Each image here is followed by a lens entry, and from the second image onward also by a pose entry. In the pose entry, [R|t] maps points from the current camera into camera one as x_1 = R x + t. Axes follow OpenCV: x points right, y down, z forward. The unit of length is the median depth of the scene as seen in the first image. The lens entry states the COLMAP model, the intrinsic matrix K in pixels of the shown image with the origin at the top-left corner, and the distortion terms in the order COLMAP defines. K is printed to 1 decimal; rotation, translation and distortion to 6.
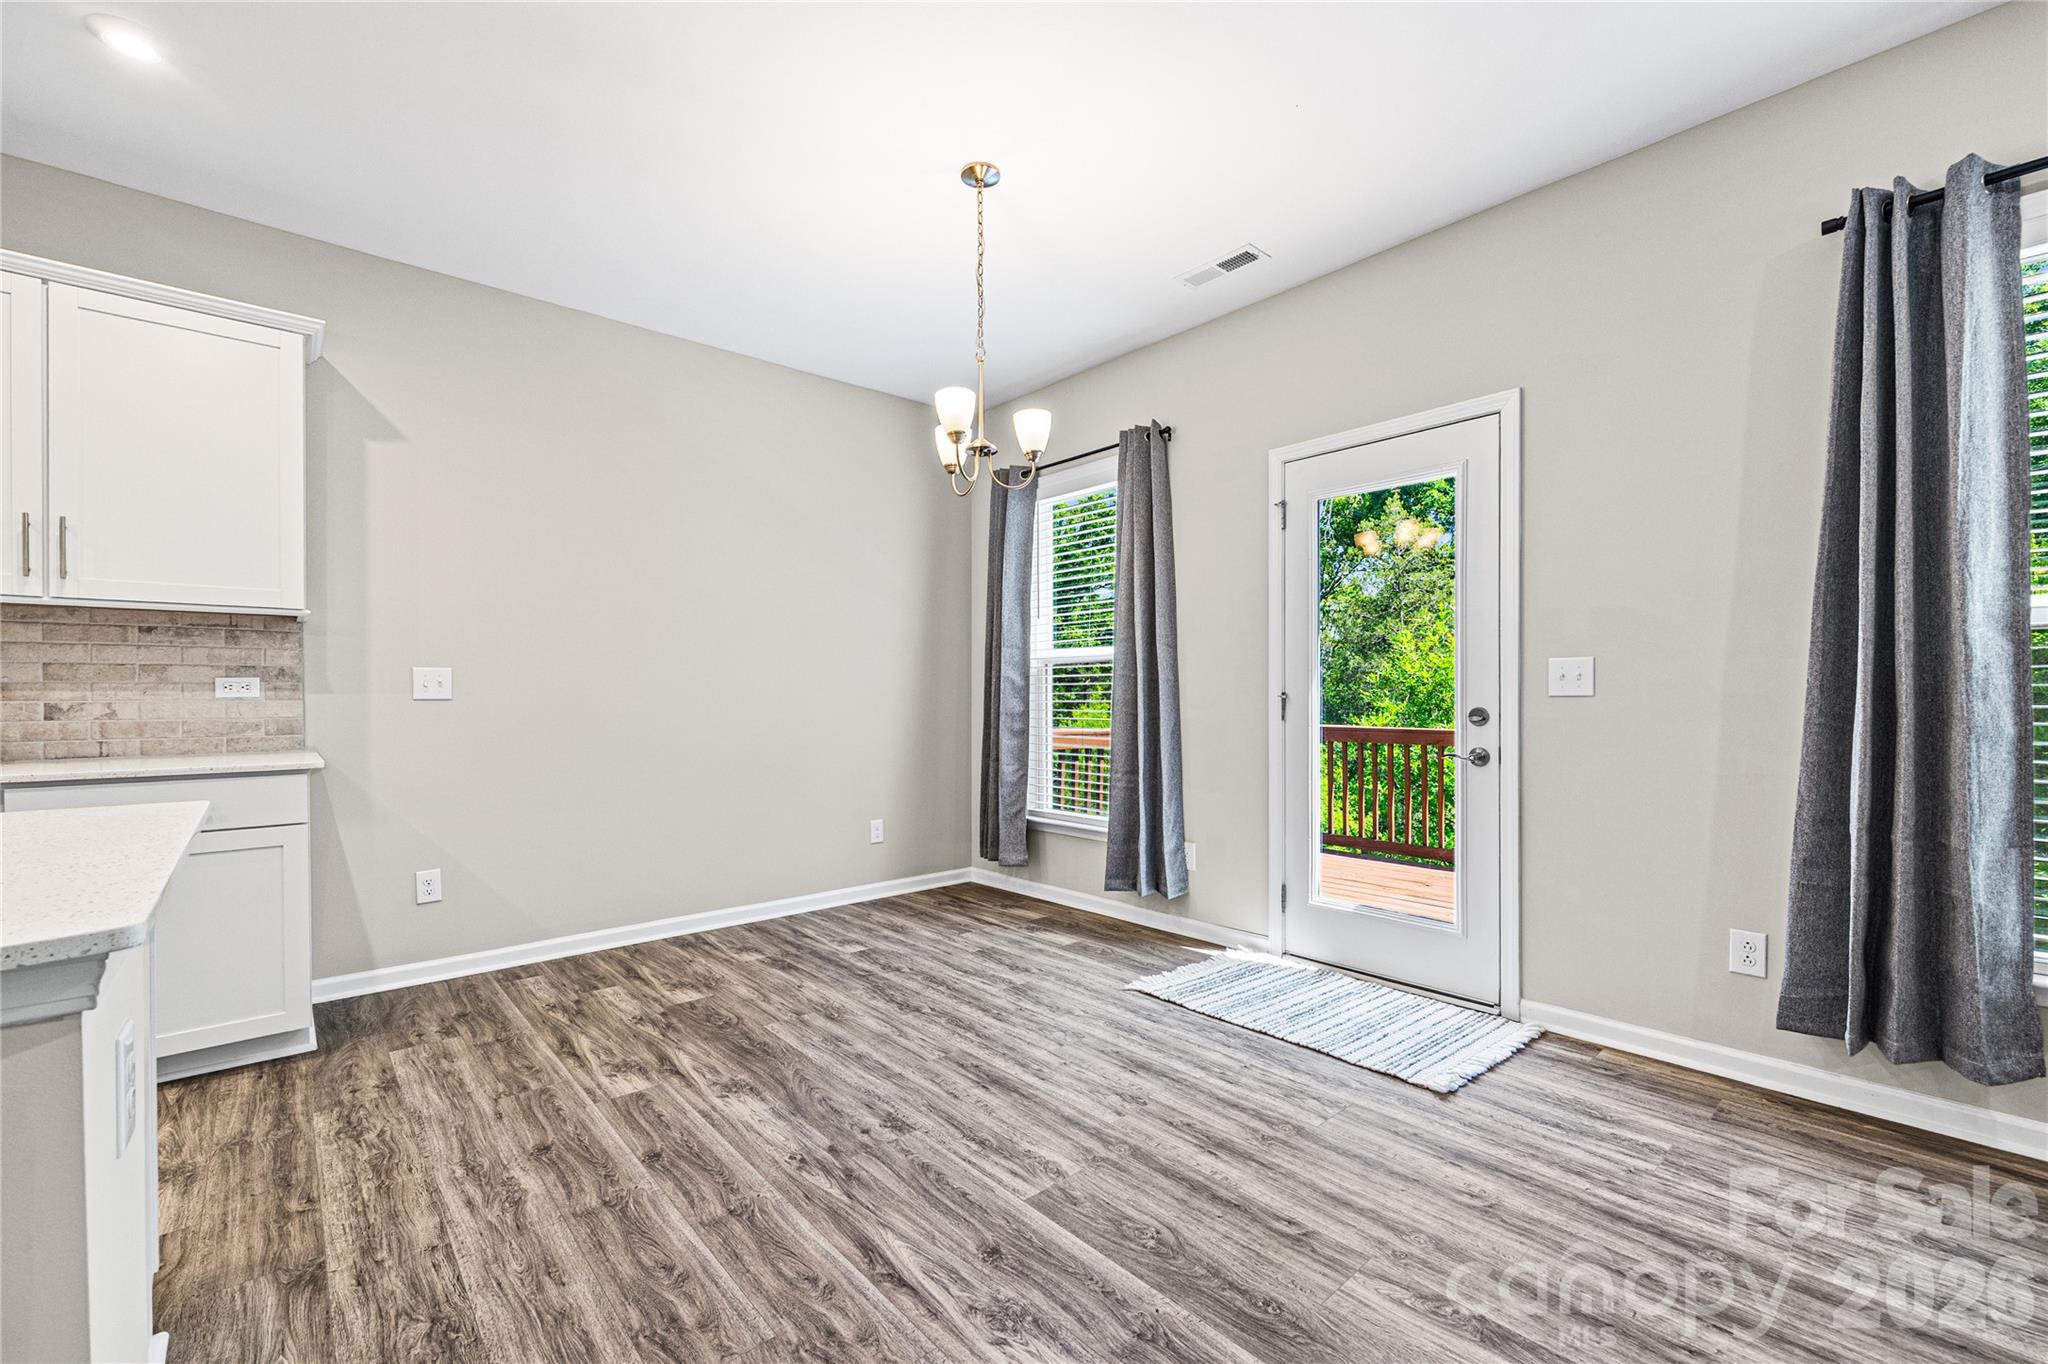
lens RADIAL K [[835.7, 0, 1026.0], [0, 835.7, 702.4], [0, 0, 1]] dist [-0.002983, -0.000665]
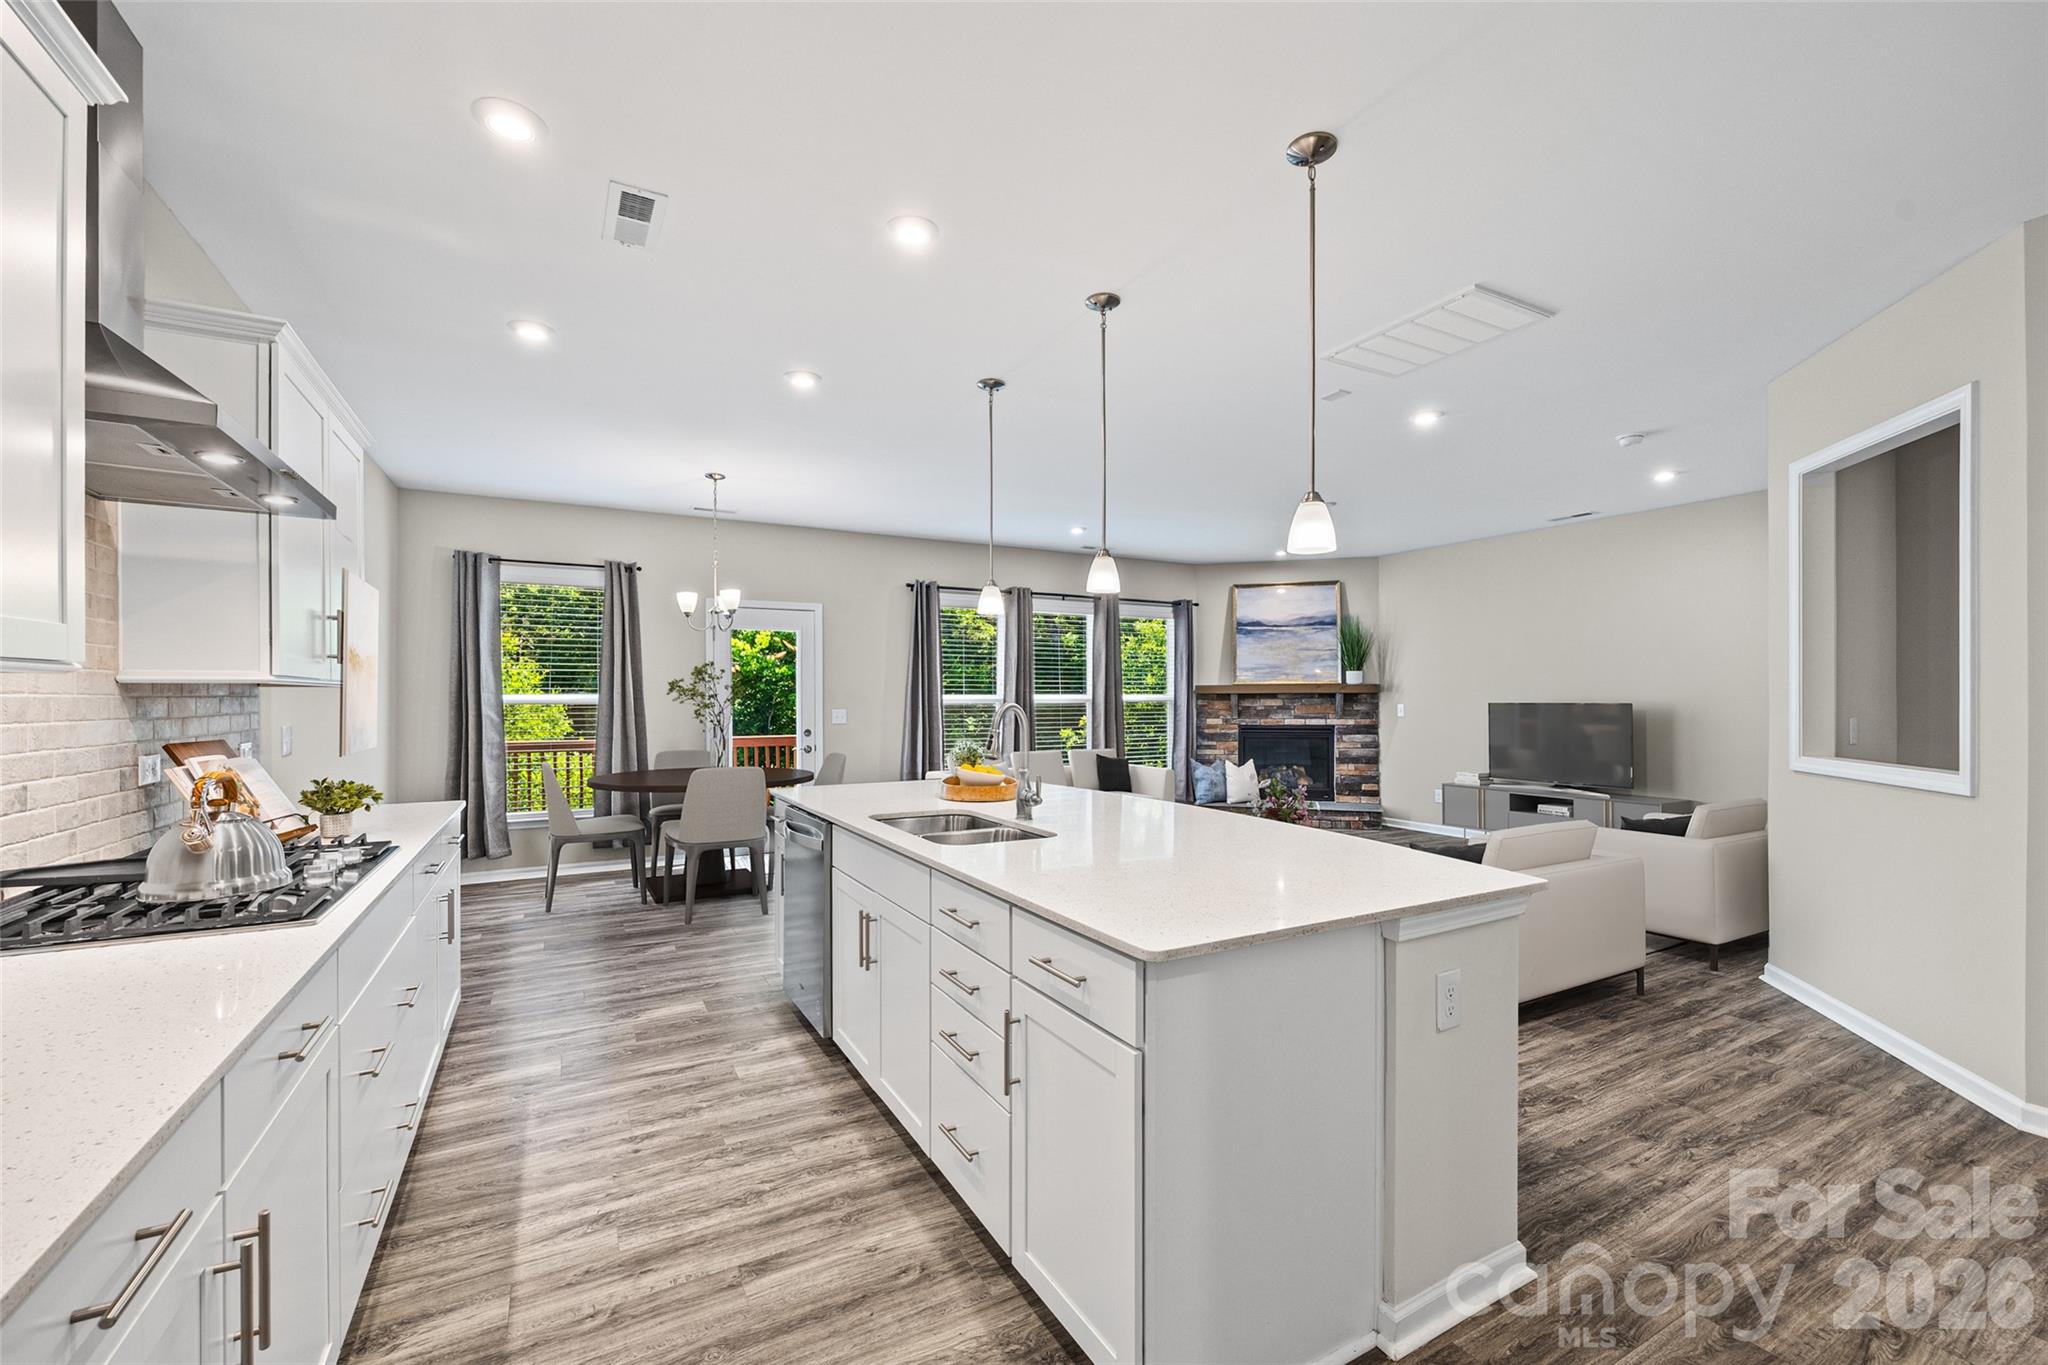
lens RADIAL K [[835.7, 0, 1041.5], [0, 835.7, 681.9], [0, 0, 1]] dist [-0.002983, -0.000665]
pose [[0.205673, 0.019991, 0.978416, -1.794607], [0.007624, 0.999728, -0.022029, -0.076869], [-0.978591, 0.011991, 0.205465, -0.182936]]
